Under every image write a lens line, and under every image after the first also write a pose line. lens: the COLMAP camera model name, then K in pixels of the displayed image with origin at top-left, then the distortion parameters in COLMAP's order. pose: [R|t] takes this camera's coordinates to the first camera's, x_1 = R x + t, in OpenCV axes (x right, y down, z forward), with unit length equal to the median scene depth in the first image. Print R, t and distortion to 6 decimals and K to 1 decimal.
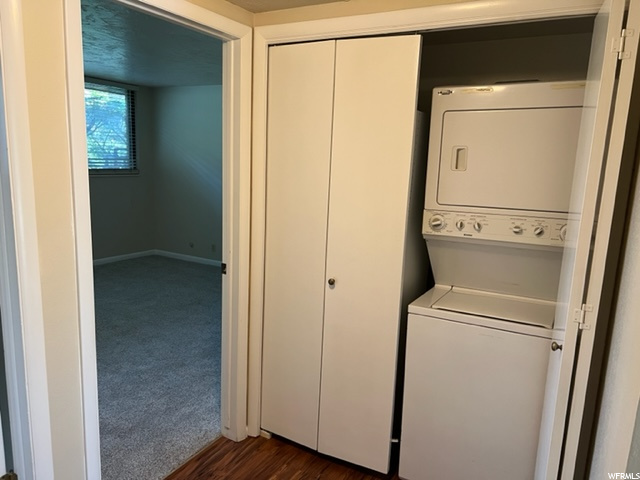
lens RADIAL K [[475.0, 0, 311.0], [0, 475.0, 242.5], [0, 0, 1]] dist [0.057495, -0.083181]
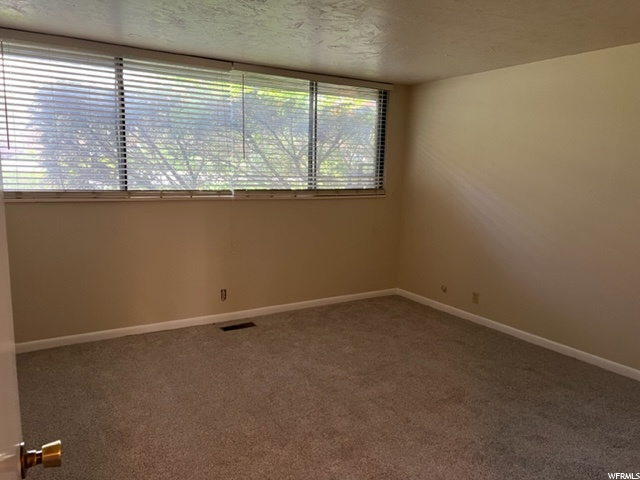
lens RADIAL K [[475.0, 0, 311.0], [0, 475.0, 242.5], [0, 0, 1]] dist [0.057495, -0.083181]
pose [[0.879866, 0.060179, -0.471396, -0.086627], [-0.074599, 0.997142, -0.011944, -0.044429], [0.469330, 0.045675, 0.881841, 0.238559]]
